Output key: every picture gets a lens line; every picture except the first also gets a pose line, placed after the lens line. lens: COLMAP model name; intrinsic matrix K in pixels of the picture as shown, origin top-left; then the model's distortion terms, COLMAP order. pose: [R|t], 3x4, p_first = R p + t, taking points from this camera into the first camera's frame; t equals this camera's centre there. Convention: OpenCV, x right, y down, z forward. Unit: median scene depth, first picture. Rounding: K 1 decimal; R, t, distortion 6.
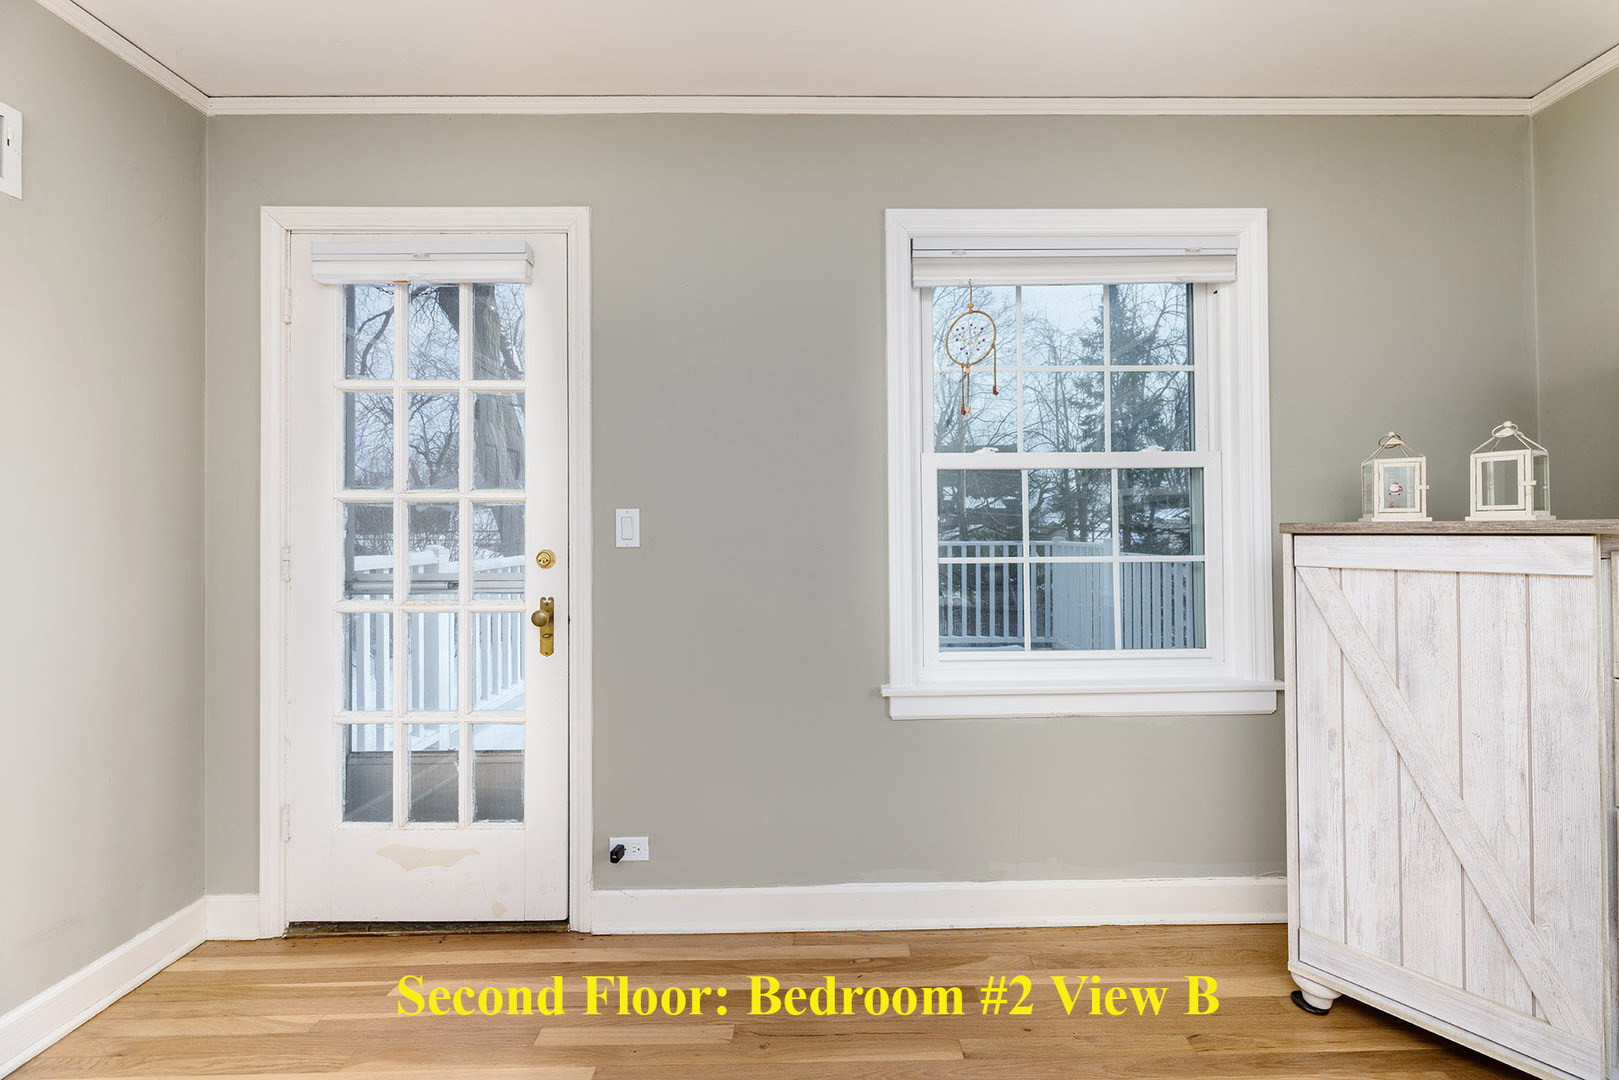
lens RADIAL K [[655.2, 0, 827.0], [0, 655.2, 523.8], [0, 0, 1]] dist [-0.001490, -0.000365]
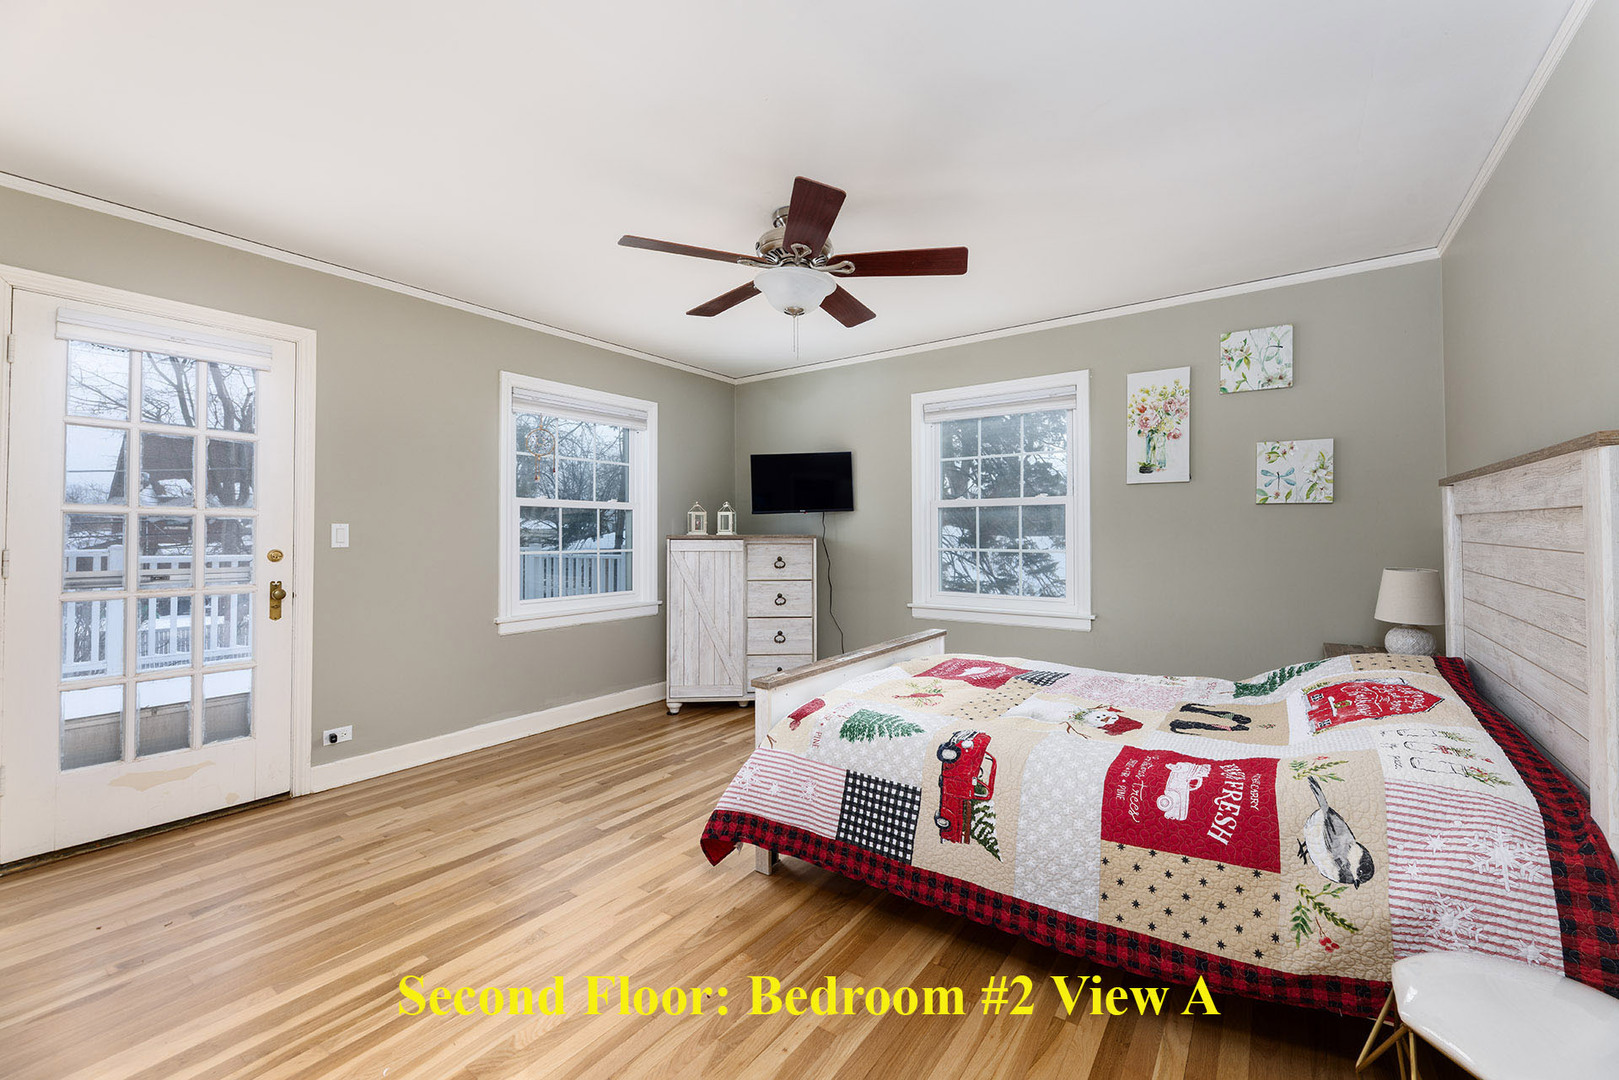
lens RADIAL K [[655.2, 0, 827.0], [0, 655.2, 523.8], [0, 0, 1]] dist [-0.001490, -0.000365]
pose [[0.578991, 0.018619, 0.815121, -0.928451], [-0.011152, 0.999827, -0.014916, -0.011554], [-0.815258, -0.000454, 0.579098, -0.907349]]
